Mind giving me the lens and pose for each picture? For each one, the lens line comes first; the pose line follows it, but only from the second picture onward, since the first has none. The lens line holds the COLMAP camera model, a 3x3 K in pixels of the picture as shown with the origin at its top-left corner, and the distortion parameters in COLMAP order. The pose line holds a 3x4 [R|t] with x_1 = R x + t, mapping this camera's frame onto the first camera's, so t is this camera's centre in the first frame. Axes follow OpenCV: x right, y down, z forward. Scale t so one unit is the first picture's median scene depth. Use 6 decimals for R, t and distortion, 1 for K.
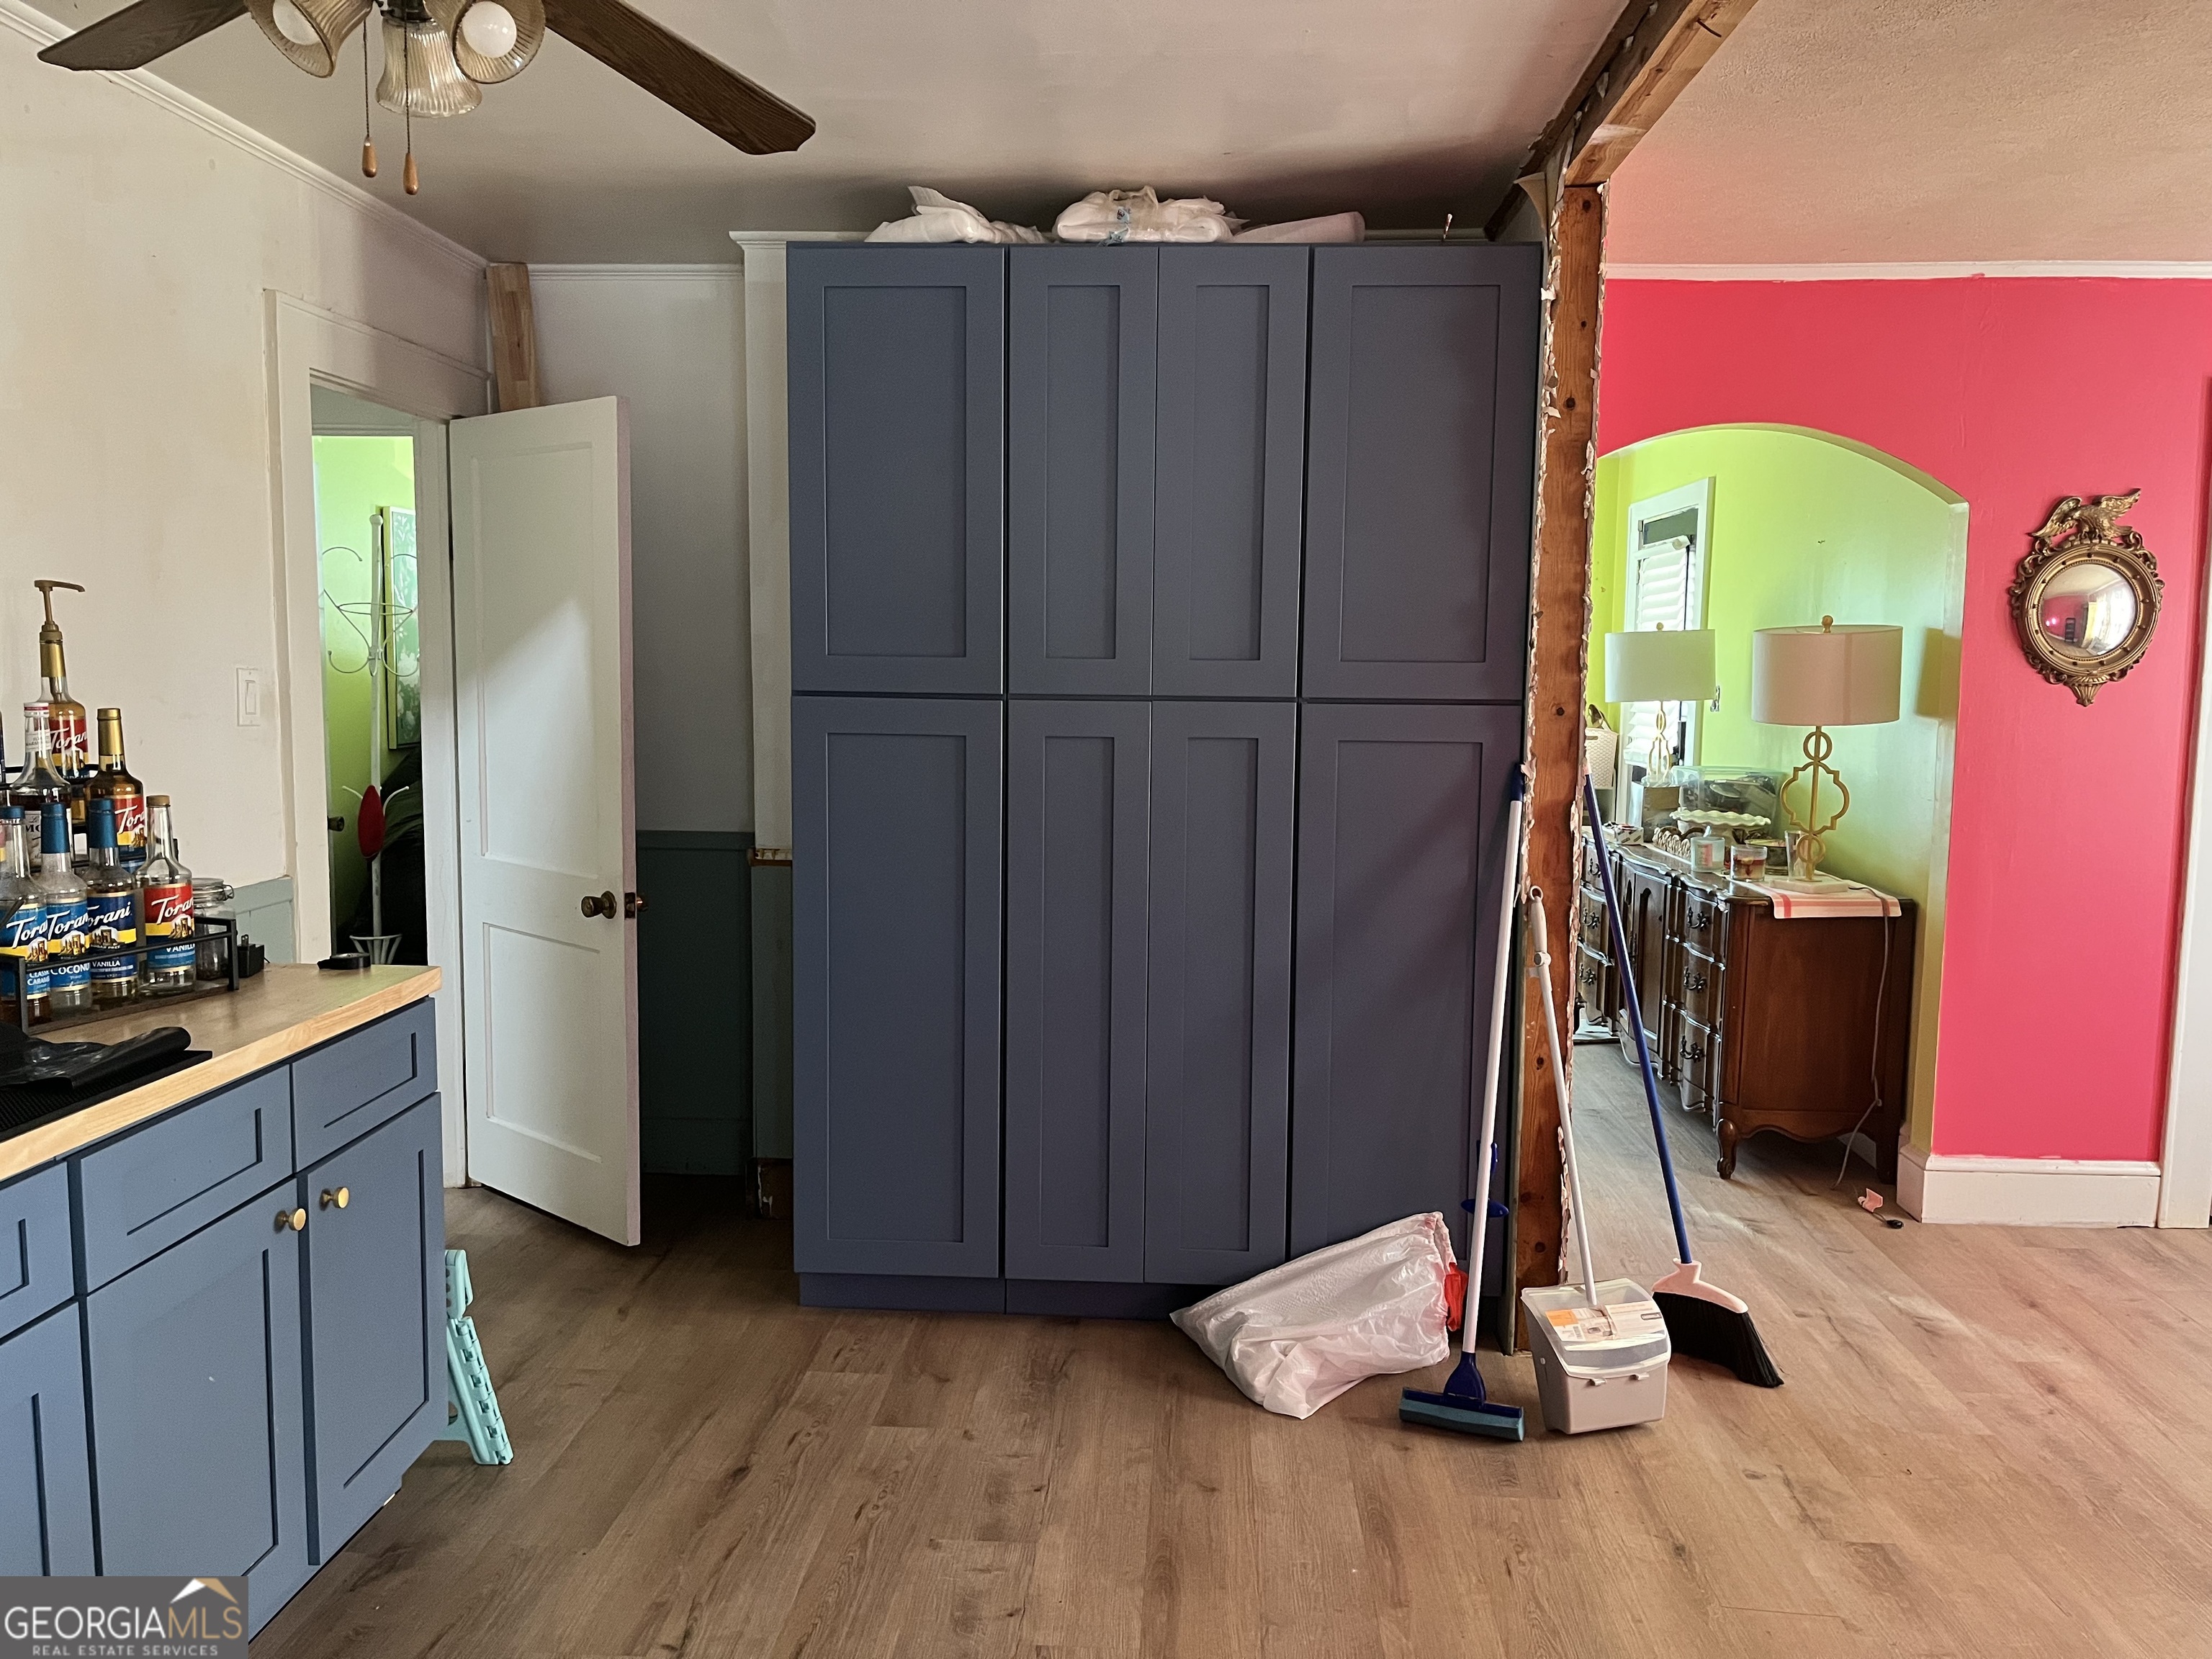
lens RADIAL K [[1660.7, 0, 1106.0], [0, 1660.7, 829.5], [0, 0, 1]] dist [0.064091, -0.087379]
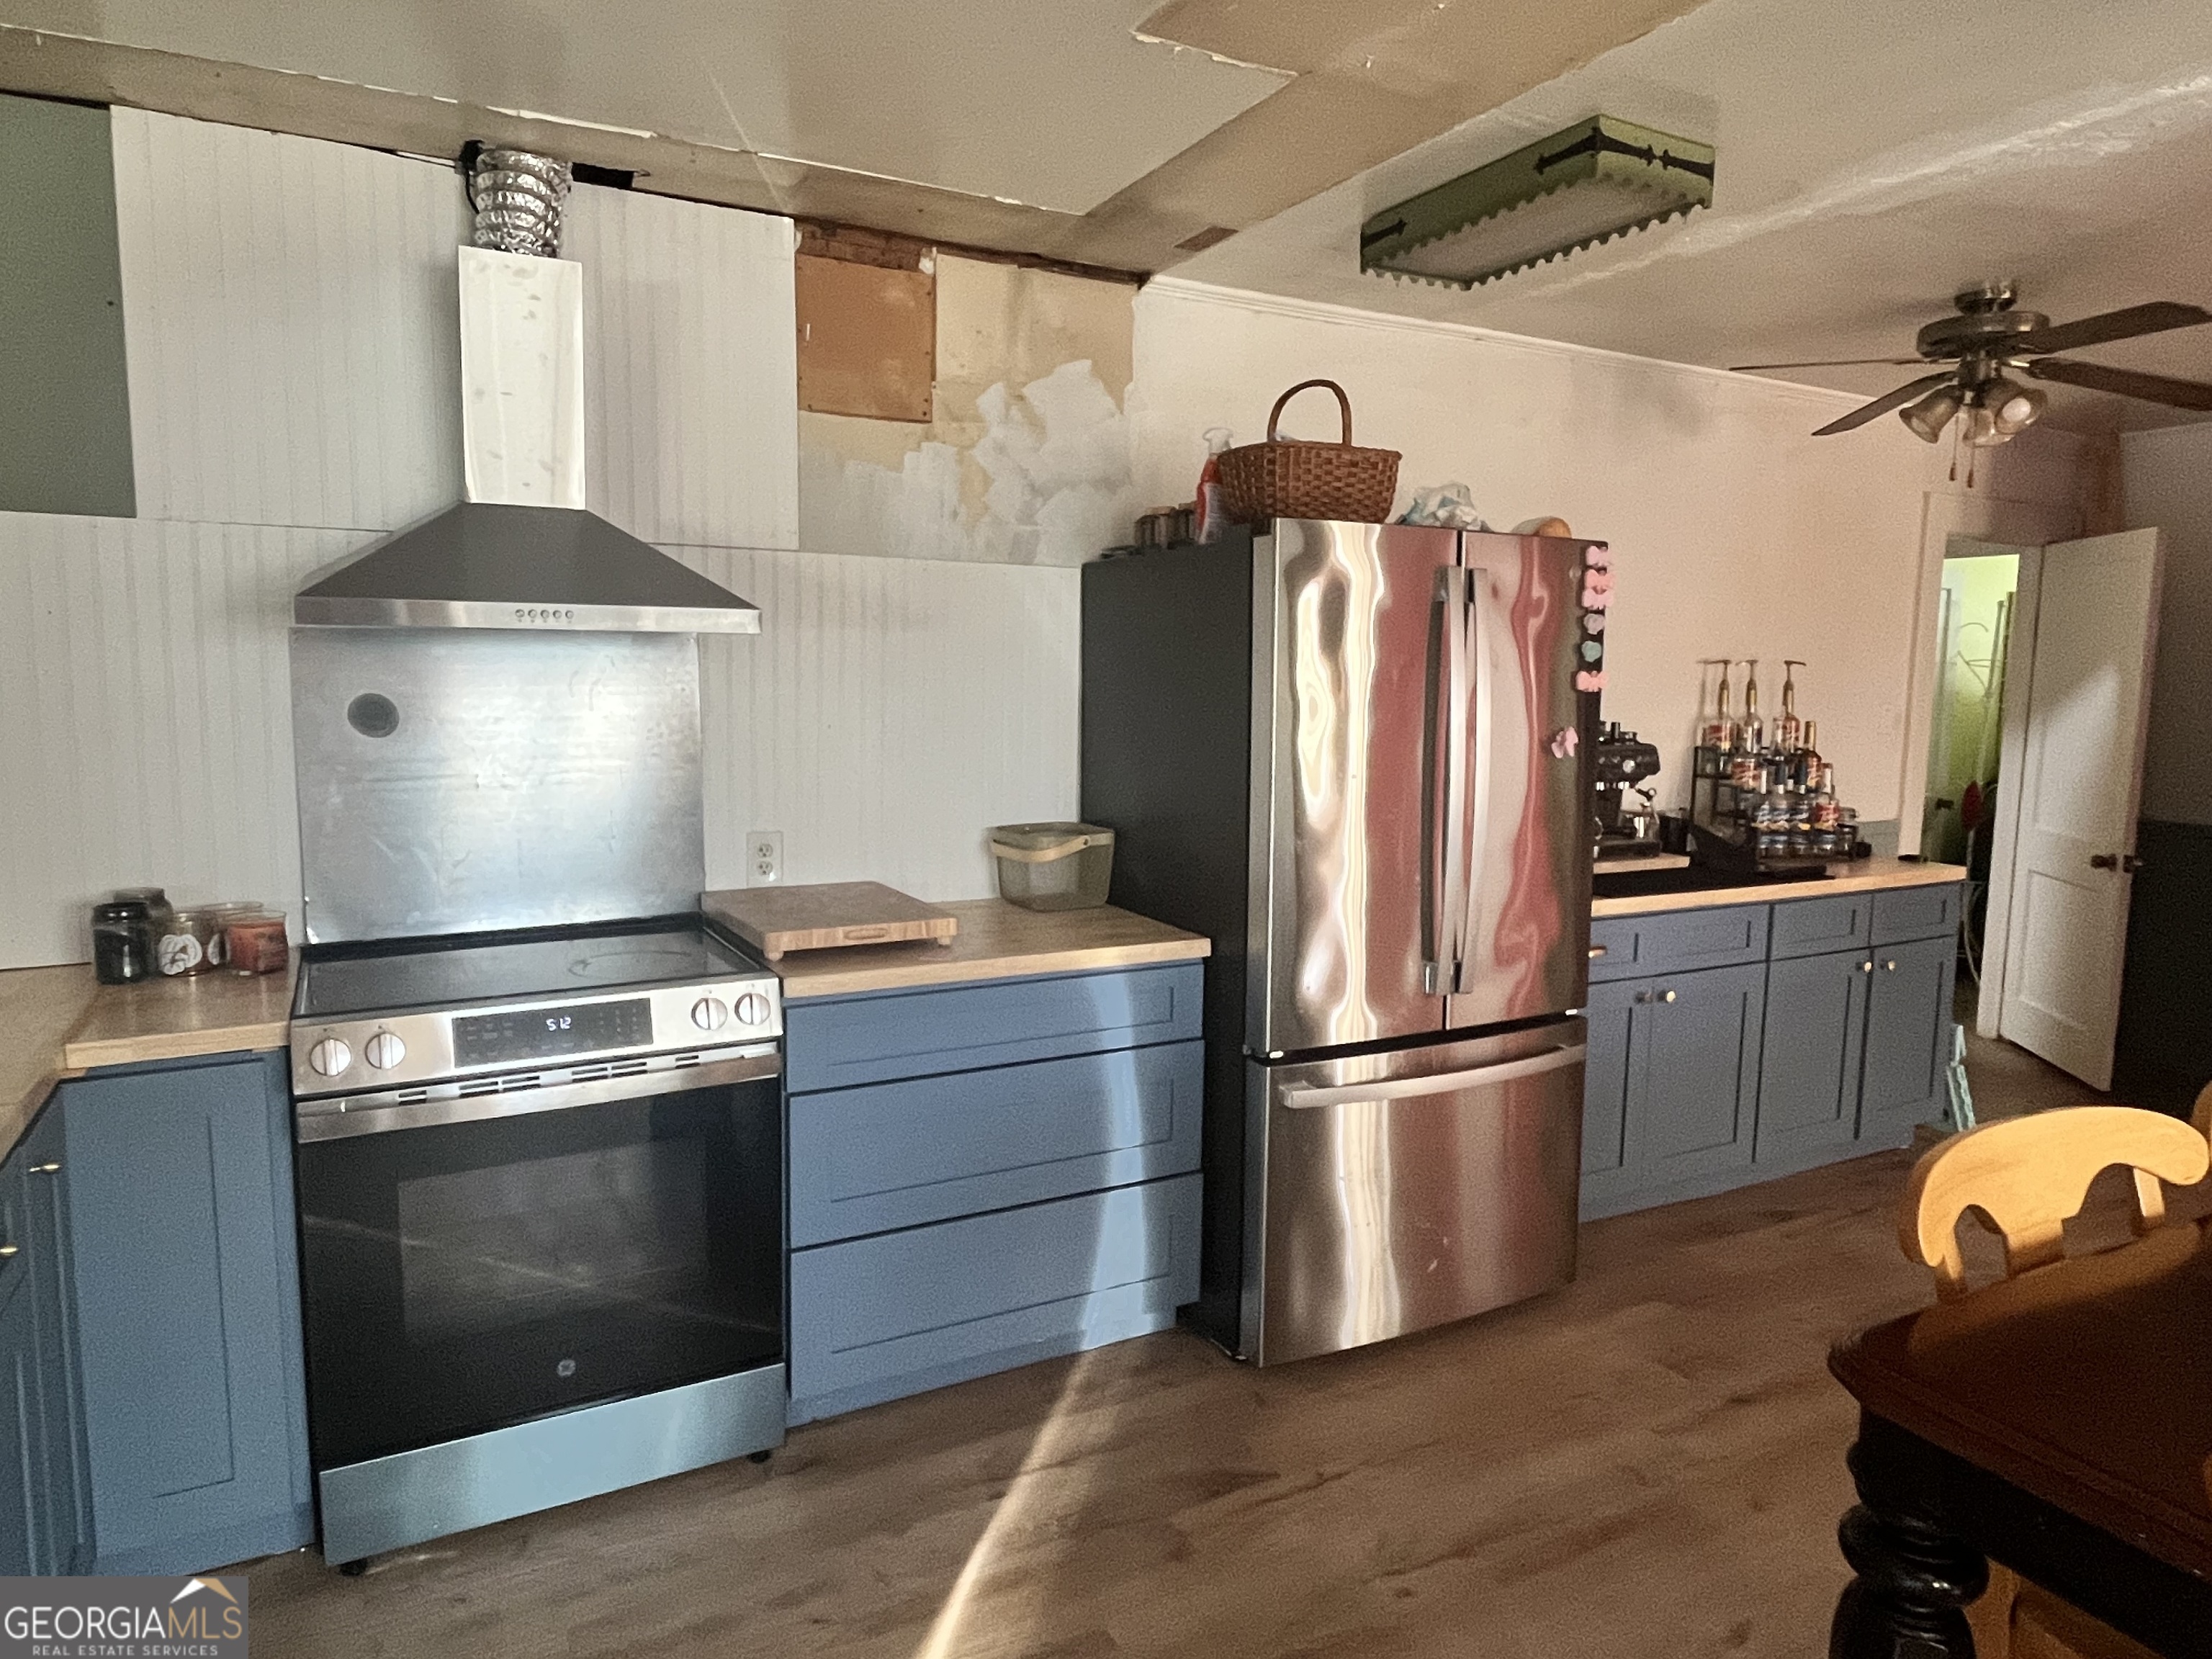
lens RADIAL K [[1344.3, 0, 1093.2], [0, 1344.3, 818.1], [0, 0, 1]] dist [0.000139, -0.015075]
pose [[0.513564, 0.090176, -0.853300, 0.396344], [-0.096399, 0.994230, 0.047051, 0.057124], [0.852619, 0.058094, 0.519294, -0.641232]]
